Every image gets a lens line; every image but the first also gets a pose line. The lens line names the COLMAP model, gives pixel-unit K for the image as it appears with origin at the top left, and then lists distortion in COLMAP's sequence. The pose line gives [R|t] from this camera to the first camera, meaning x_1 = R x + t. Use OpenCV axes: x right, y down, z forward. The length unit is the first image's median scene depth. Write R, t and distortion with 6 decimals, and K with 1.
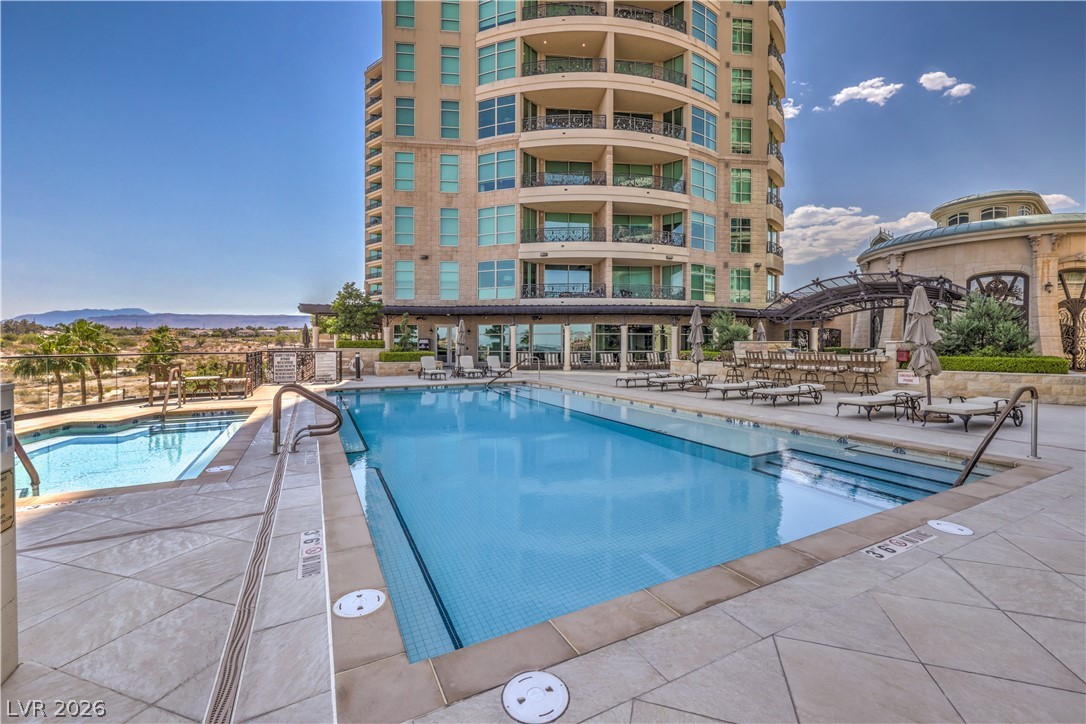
lens RADIAL K [[447.5, 0, 547.6], [0, 447.5, 345.7], [0, 0, 1]] dist [0.001424, -0.000512]
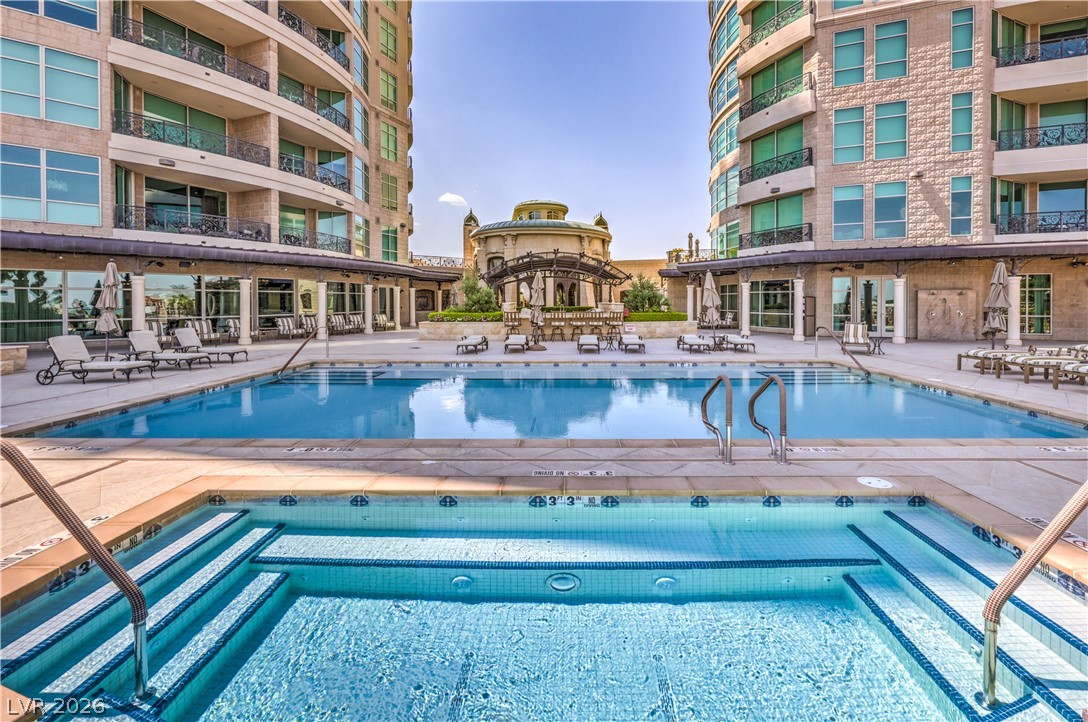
lens RADIAL K [[463.9, 0, 567.6], [0, 463.9, 306.3], [0, 0, 1]] dist [-0.000769, -0.000007]
pose [[0.485364, -0.008599, 0.874270, -0.295002], [0.002933, 0.999962, 0.008207, -0.006104], [-0.874307, -0.001419, 0.485371, 0.188043]]
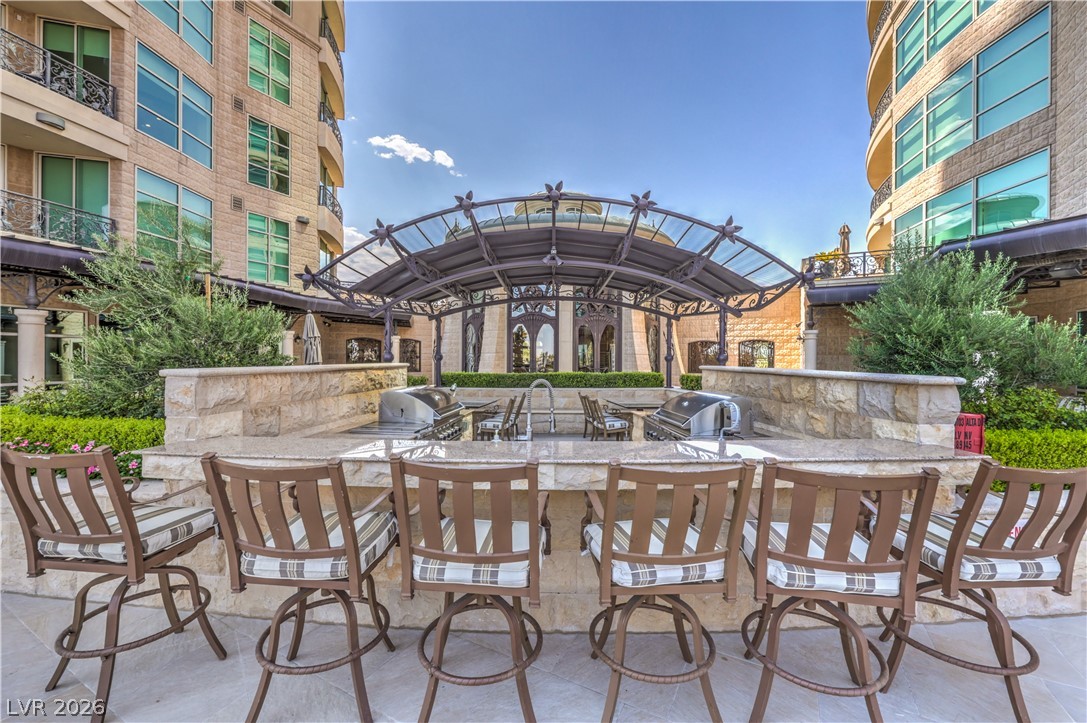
lens RADIAL K [[447.9, 0, 542.6], [0, 447.9, 360.4], [0, 0, 1]] dist [0.001424, -0.000512]
pose [[0.595836, 0.000462, 0.803106, 0.218400], [-0.005960, 0.999975, 0.003846, -0.008933], [-0.803084, -0.007078, 0.595824, 0.466384]]
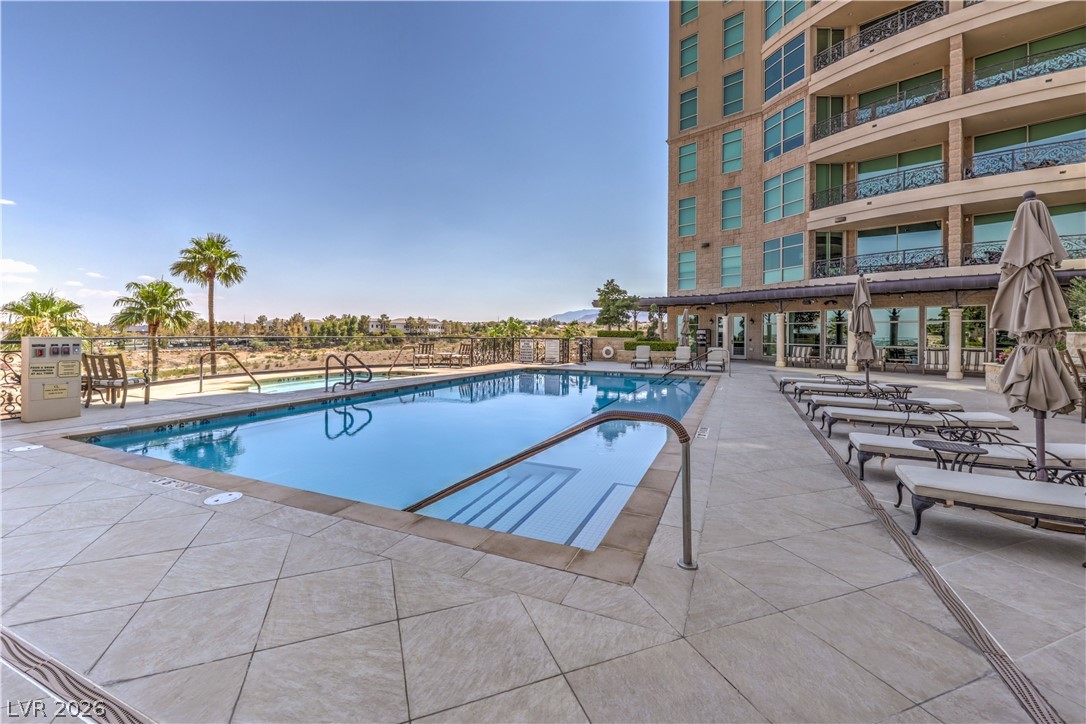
lens RADIAL K [[447.5, 0, 542.7], [0, 447.5, 331.3], [0, 0, 1]] dist [0.001424, -0.000512]
pose [[0.631406, 0.001279, -0.775451, 0.256992], [-0.011656, 0.999901, -0.007842, 0.000977], [0.775365, 0.013989, 0.631359, 0.114183]]
